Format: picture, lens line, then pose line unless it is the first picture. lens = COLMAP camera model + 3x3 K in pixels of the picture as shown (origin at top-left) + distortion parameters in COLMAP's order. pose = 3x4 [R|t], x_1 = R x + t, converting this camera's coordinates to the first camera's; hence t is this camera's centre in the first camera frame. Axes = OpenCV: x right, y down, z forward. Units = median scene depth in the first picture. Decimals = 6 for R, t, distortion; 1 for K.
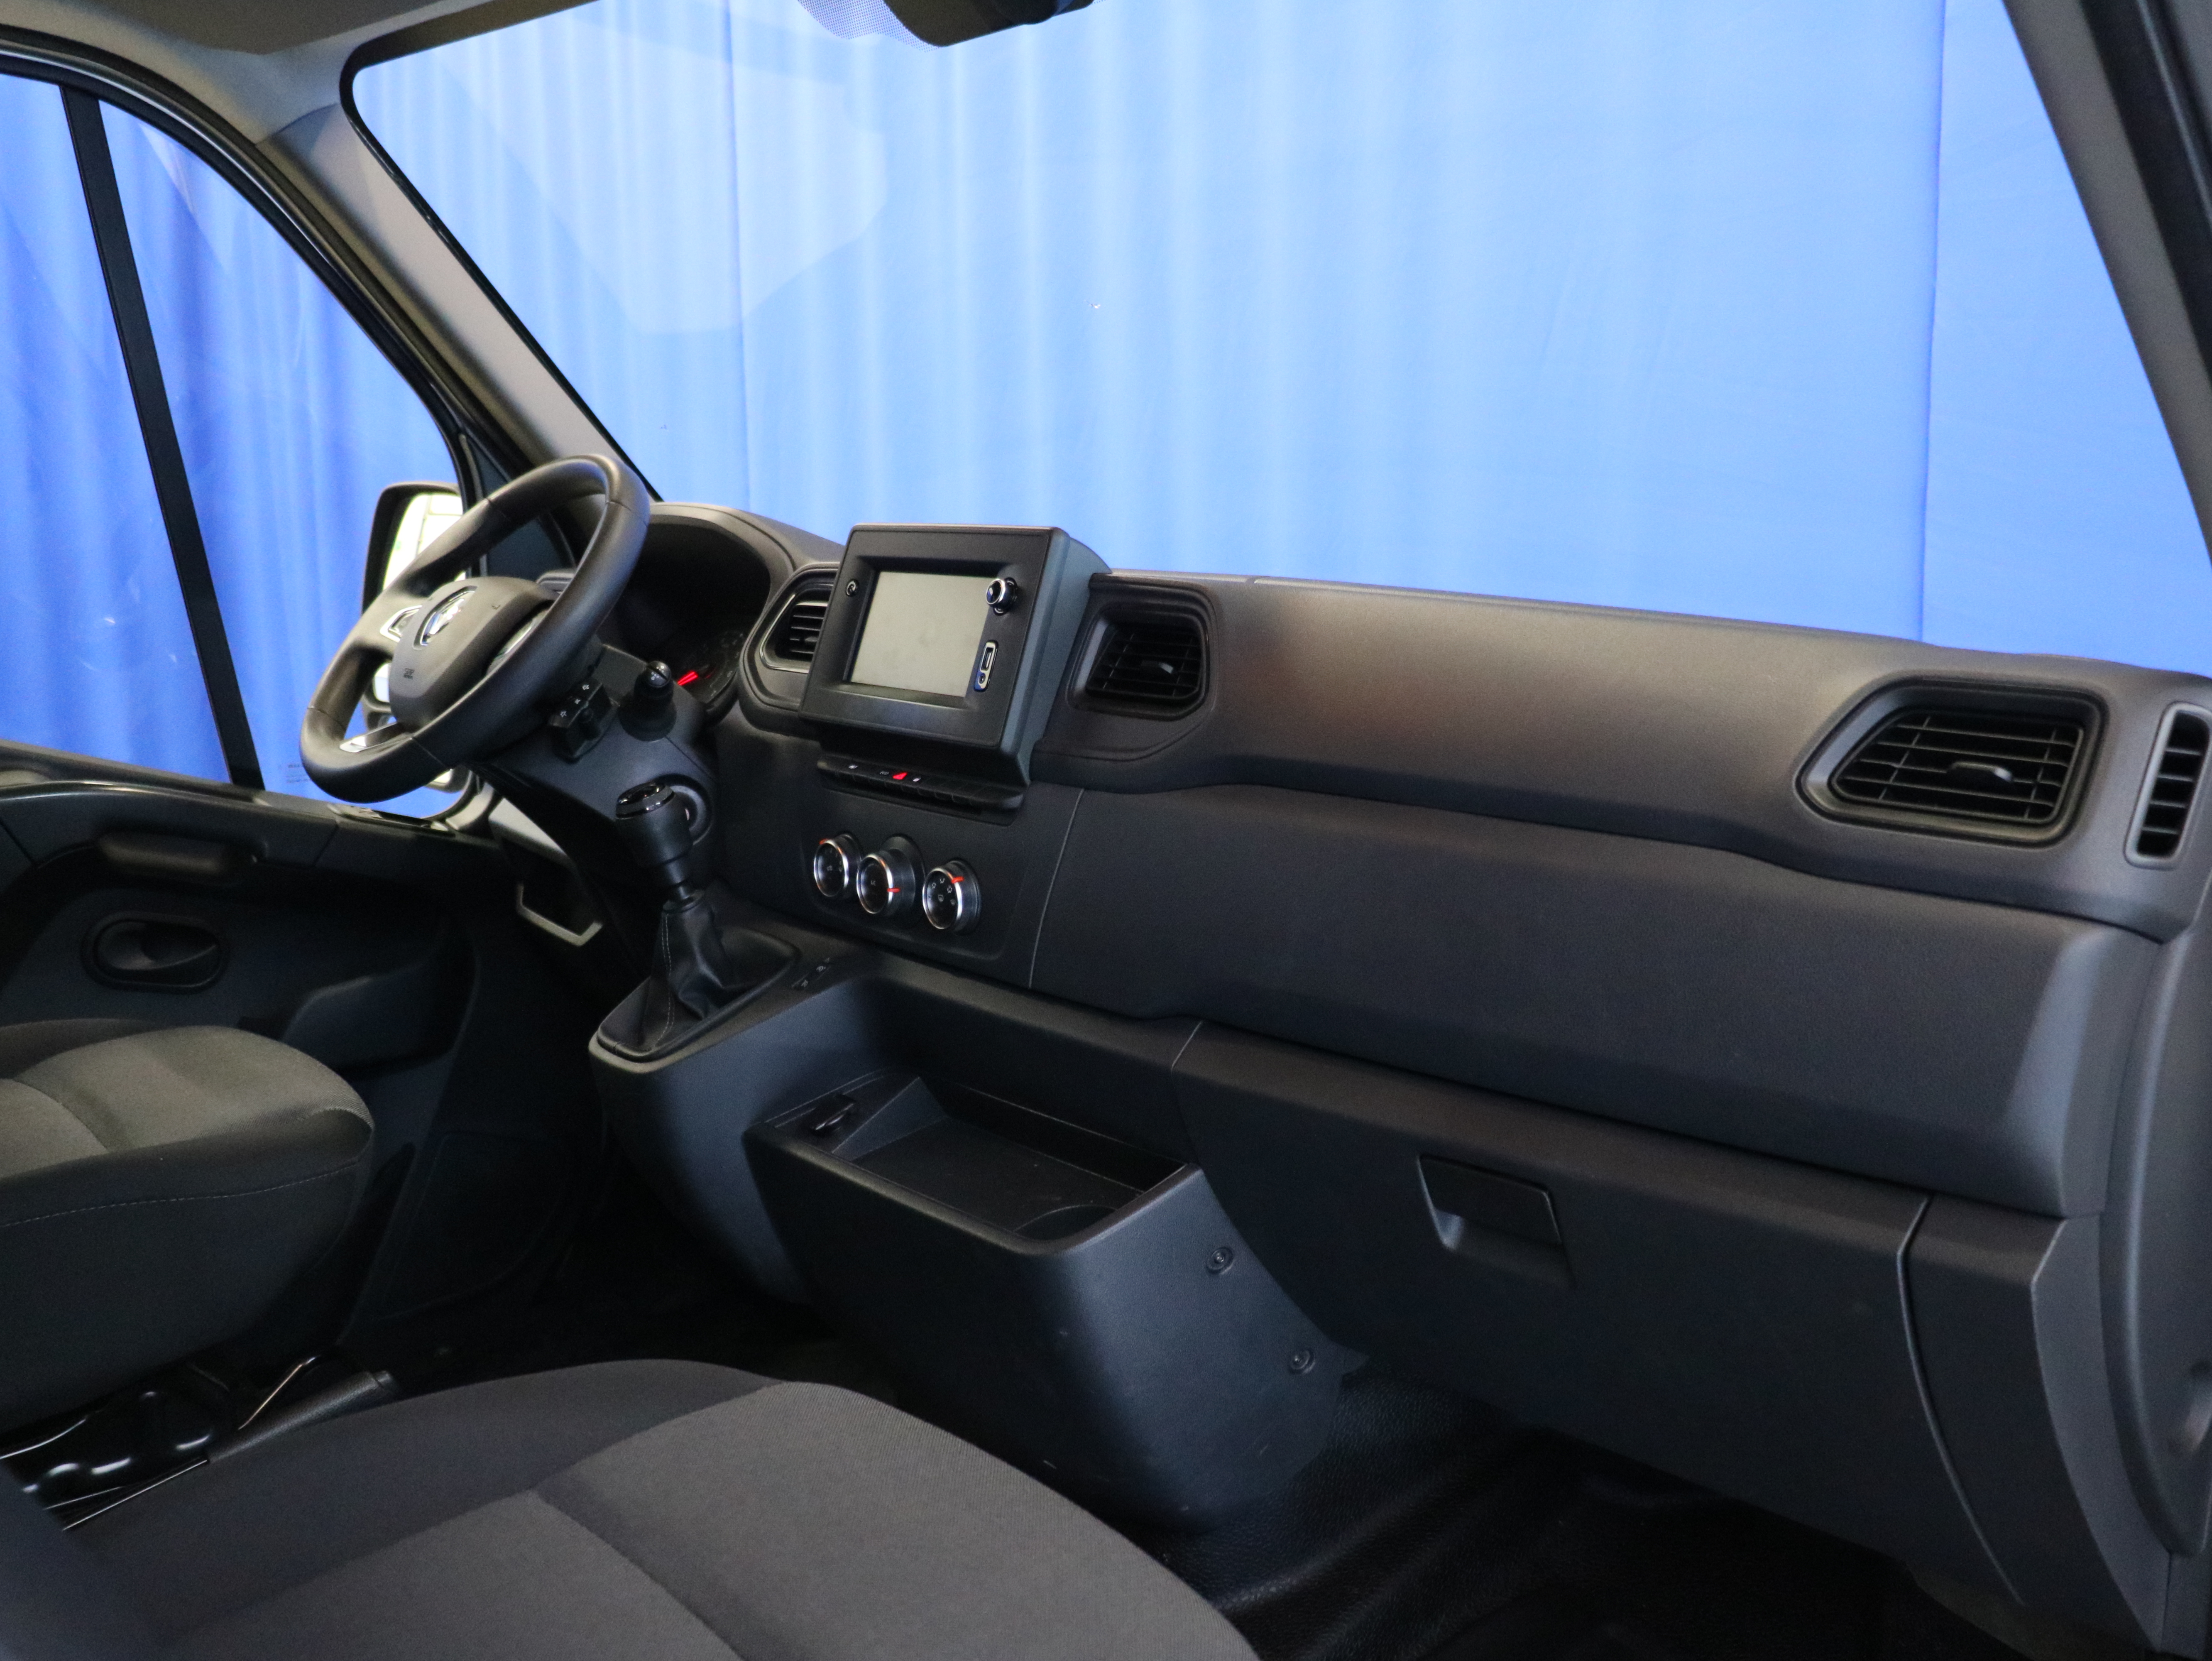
lens RADIAL K [[1958.6, 0, 1106.0], [0, 1958.6, 830.5], [0, 0, 1]] dist [-0.045426, 0.127367]
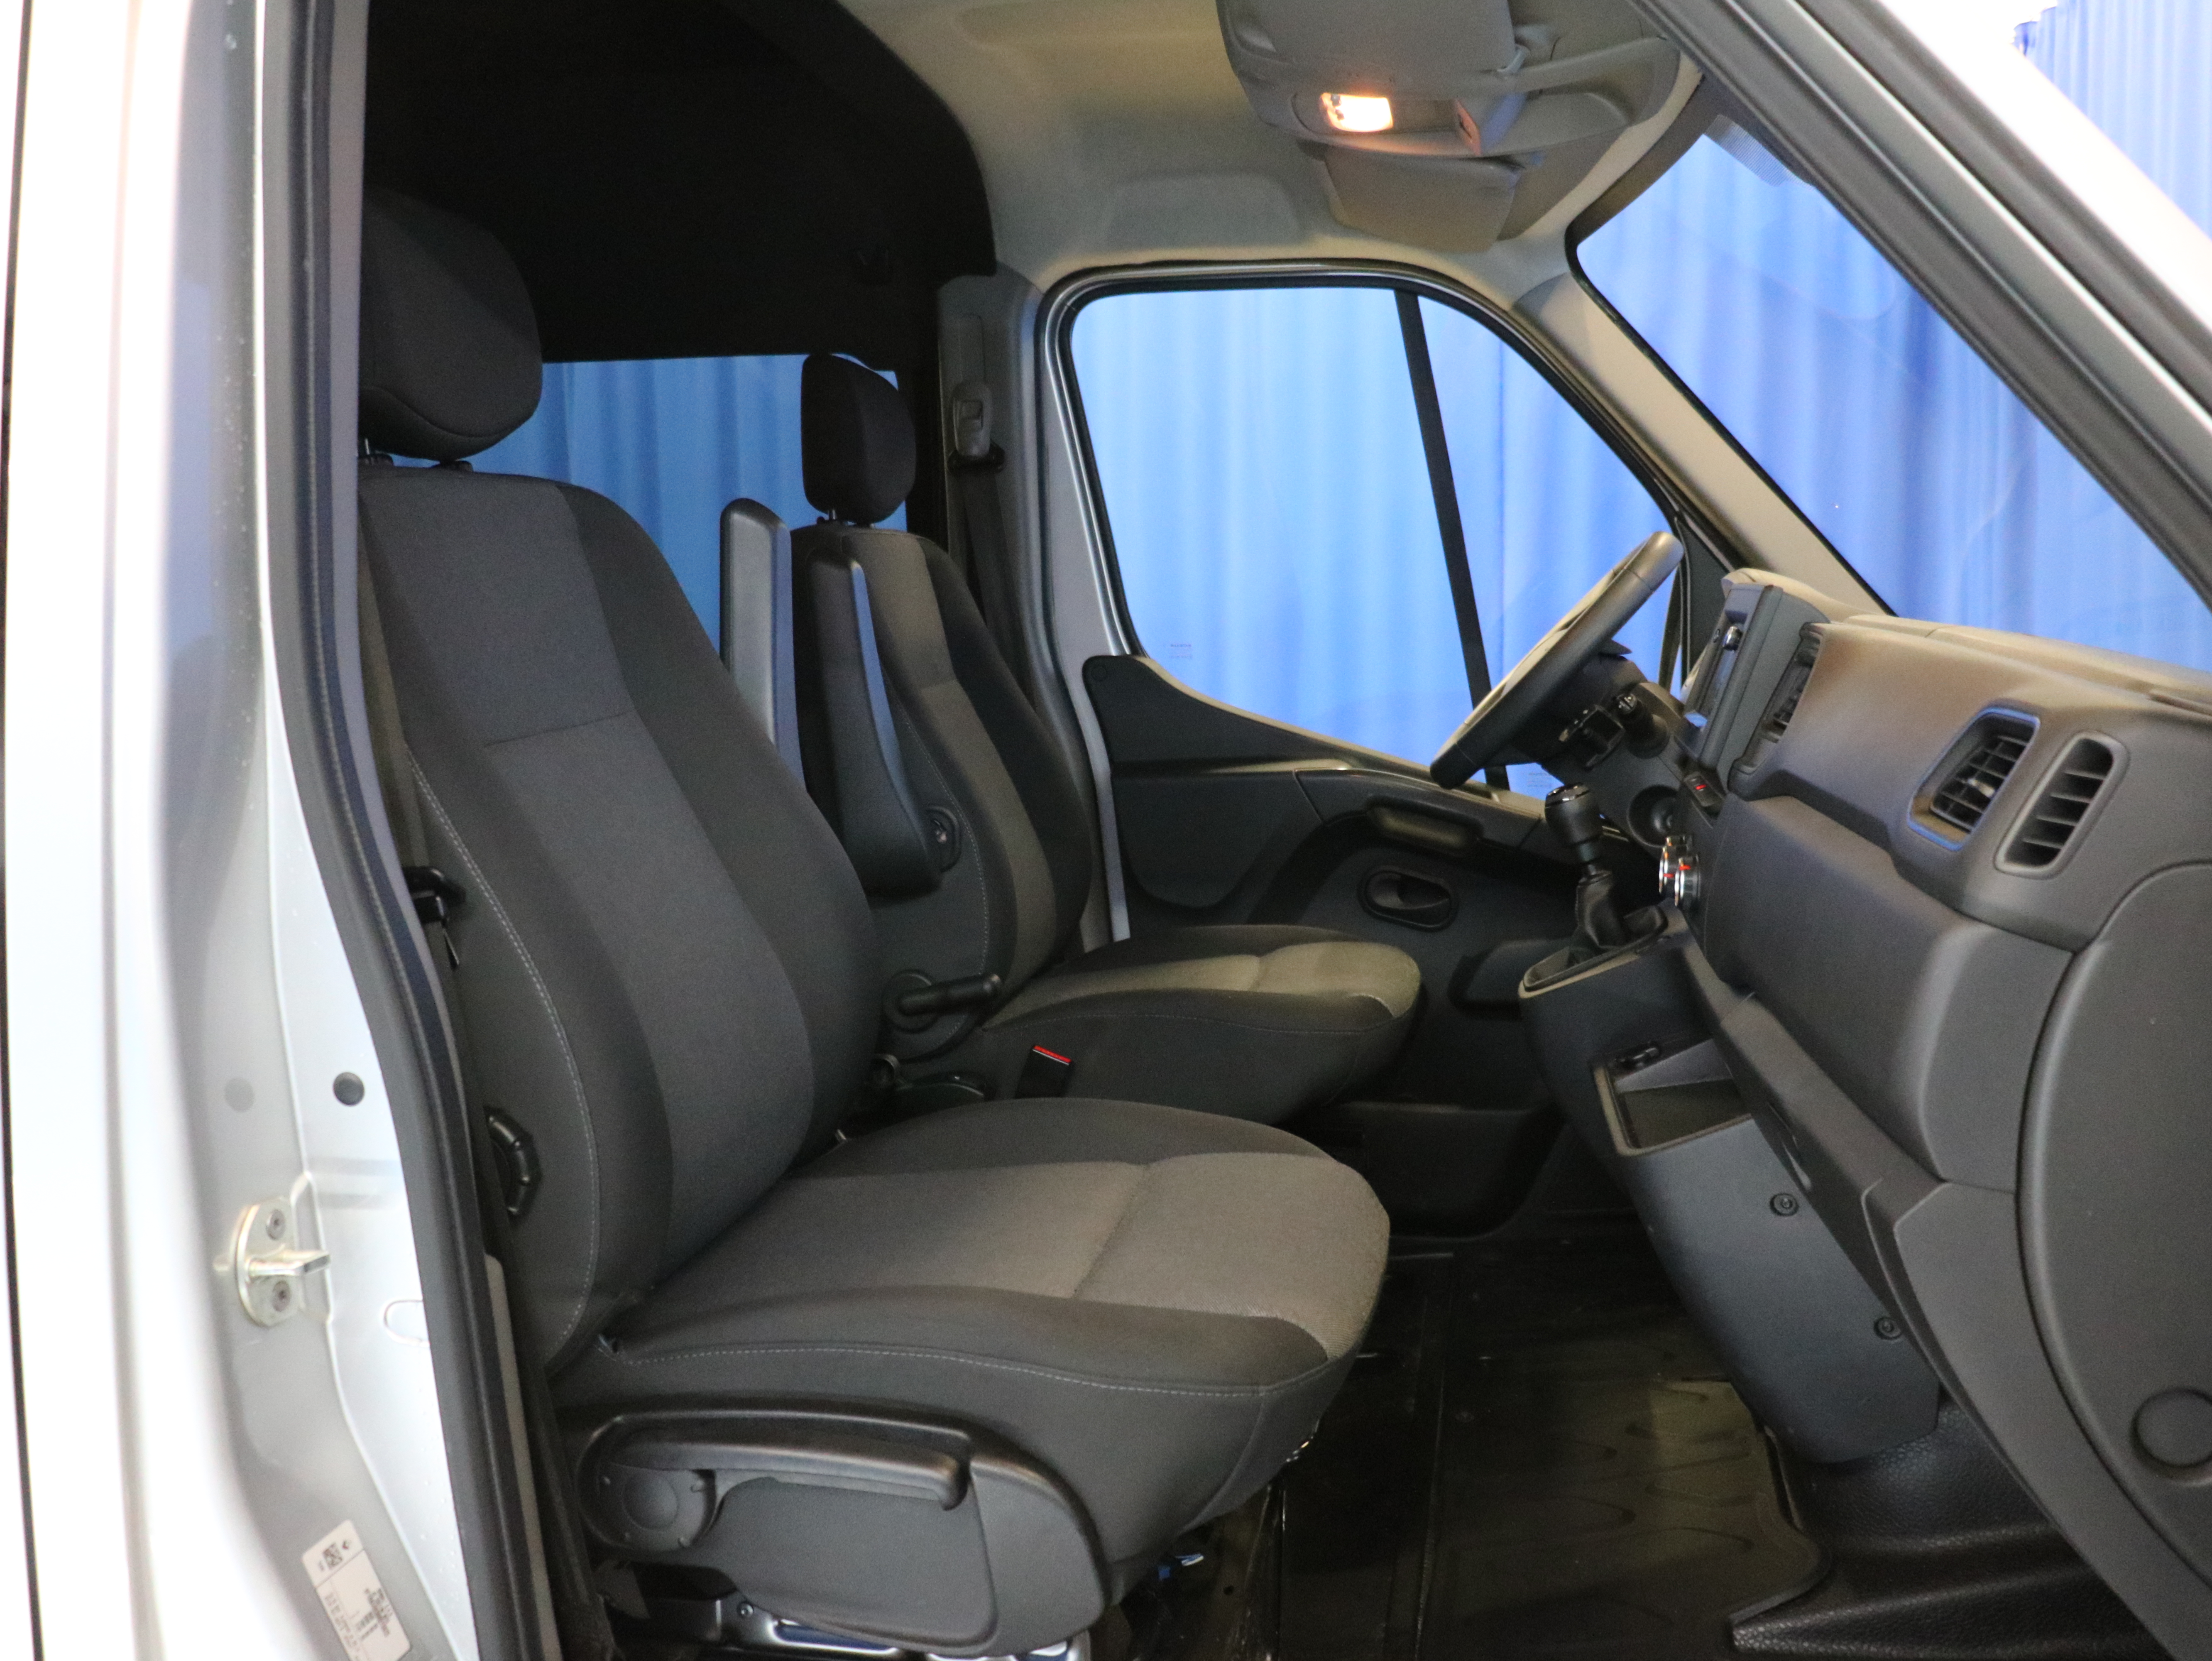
lens RADIAL K [[1958.6, 0, 1106.0], [0, 1958.6, 830.5], [0, 0, 1]] dist [-0.045426, 0.127367]
pose [[0.630254, 0.084644, -0.771761, 0.578401], [-0.110993, 0.993652, 0.018339, 0.017431], [0.768414, 0.074102, 0.635648, -0.062355]]
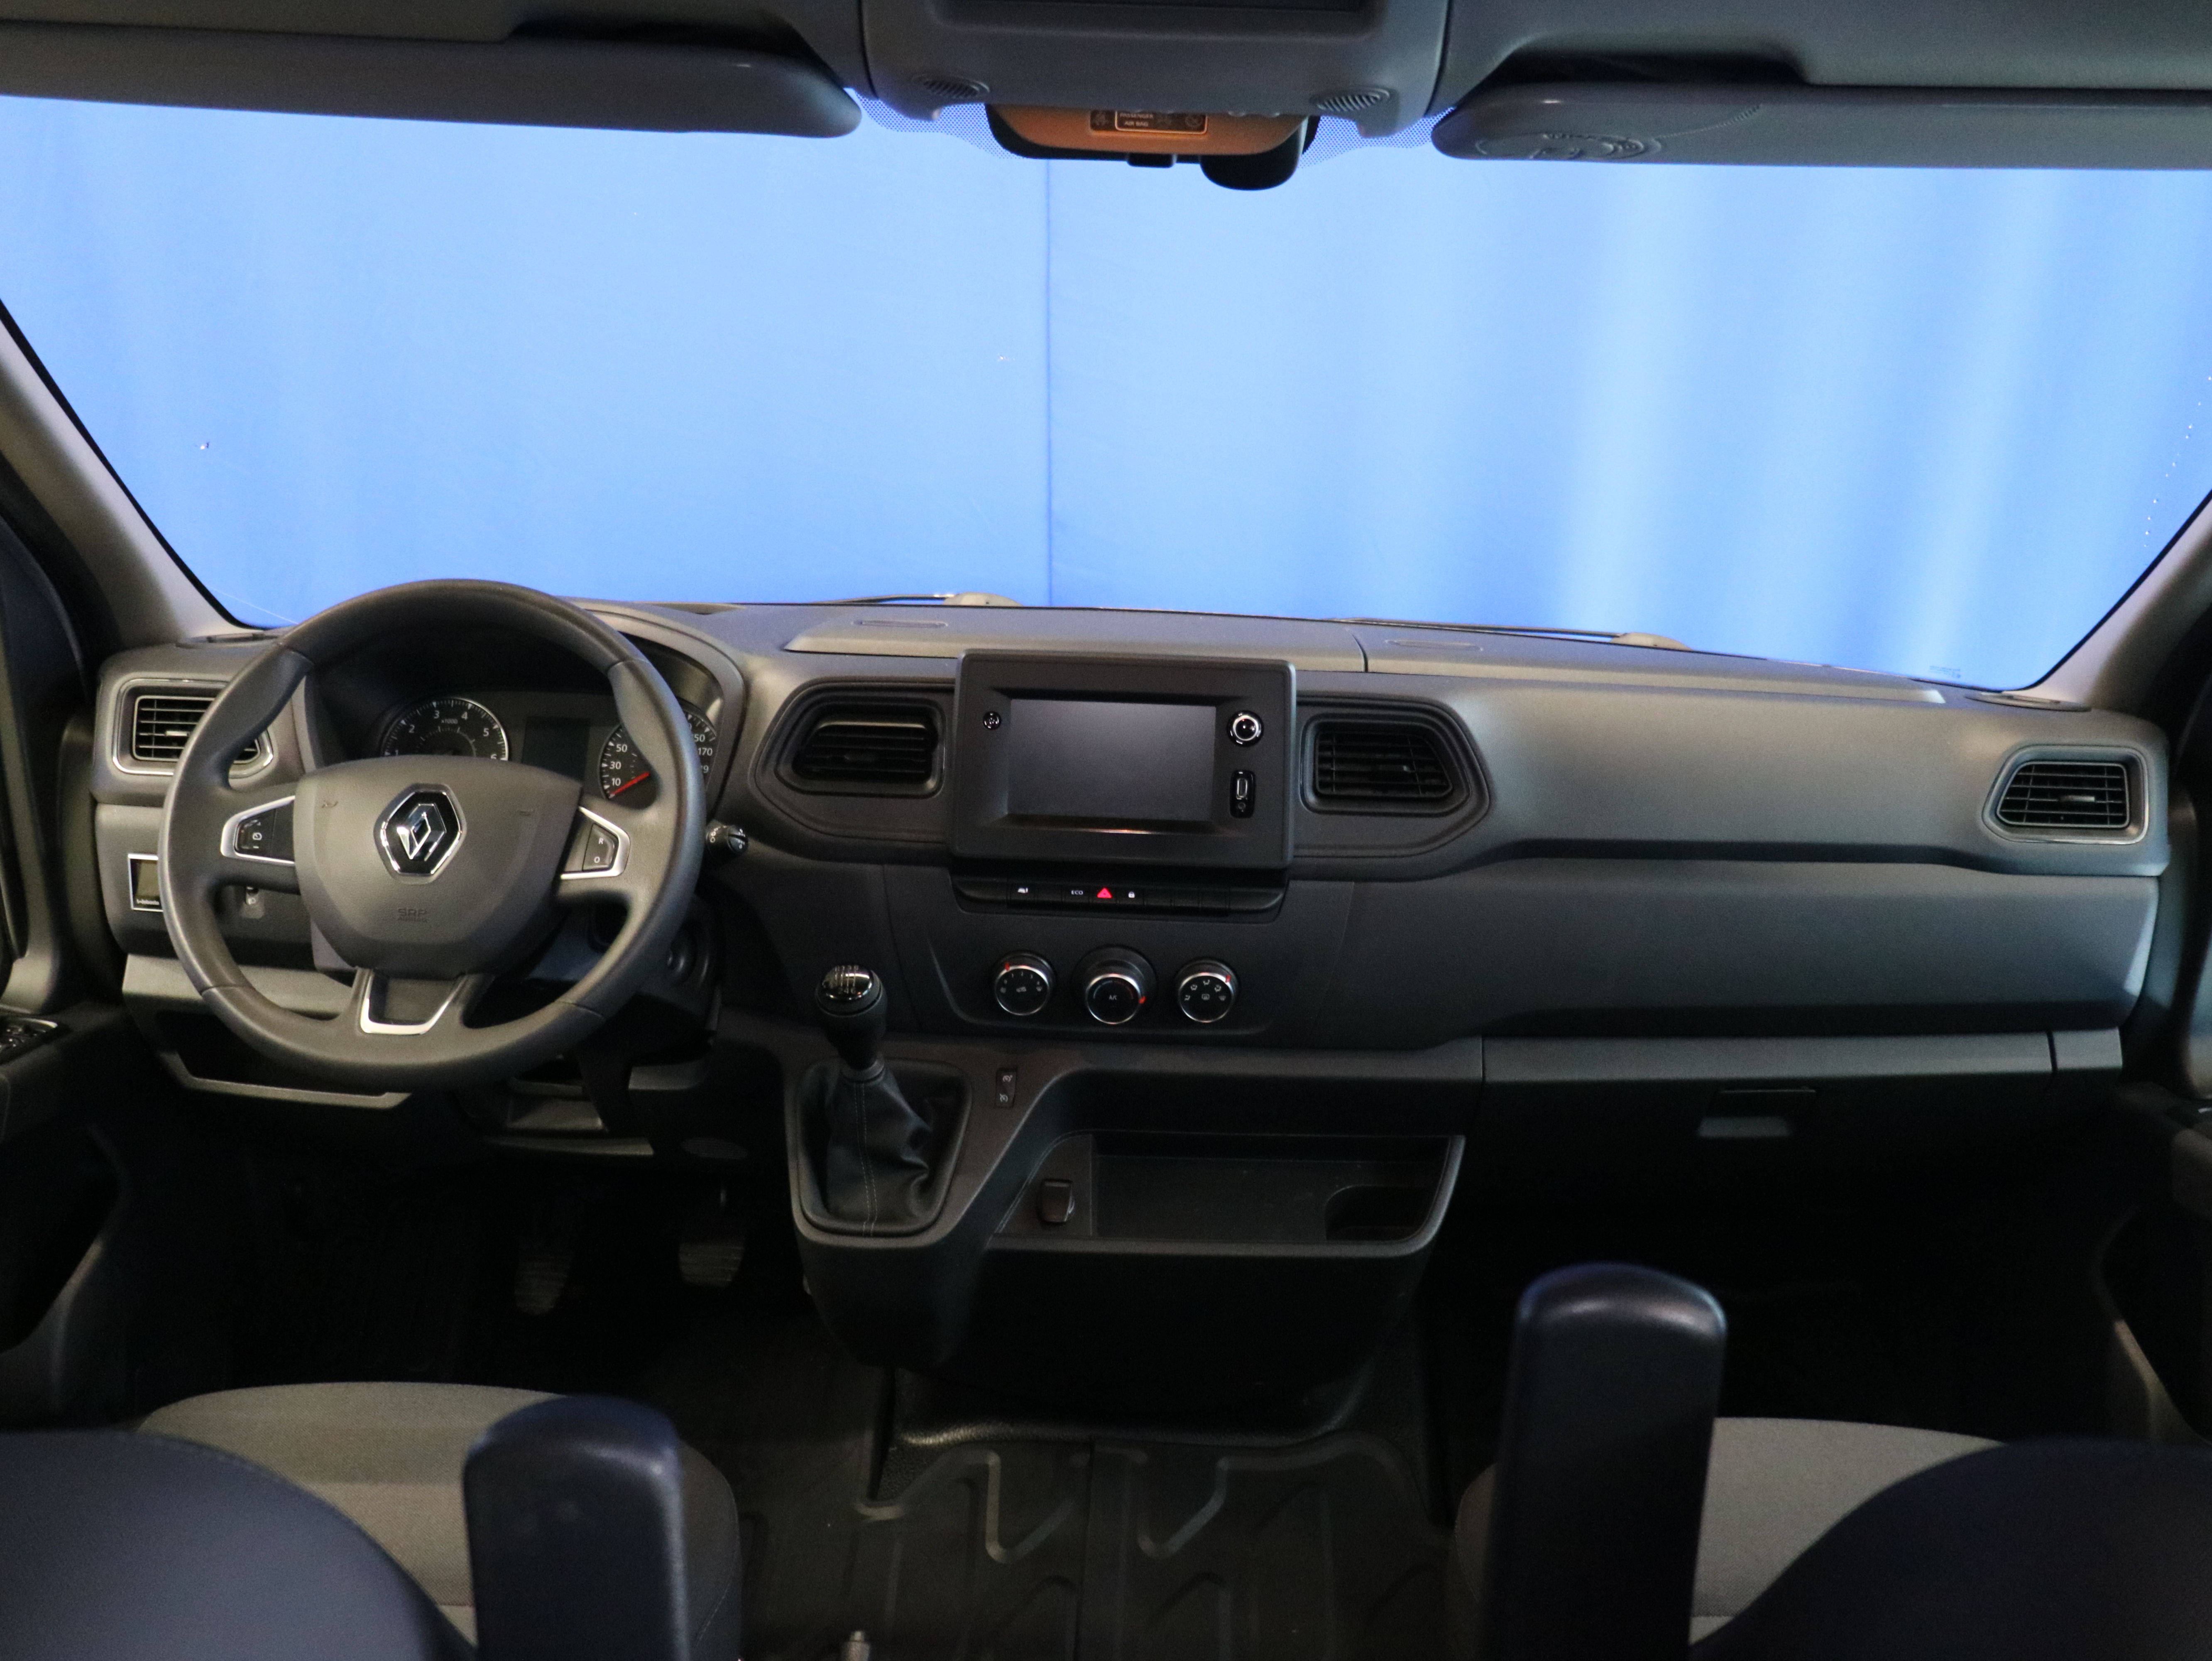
lens RADIAL K [[1958.6, 0, 1106.0], [0, 1958.6, 830.5], [0, 0, 1]] dist [-0.045426, 0.127367]
pose [[0.669614, -0.283521, 0.686464, -0.765450], [0.097718, 0.949867, 0.296991, -0.348388], [-0.736253, -0.131790, 0.663749, 0.281539]]
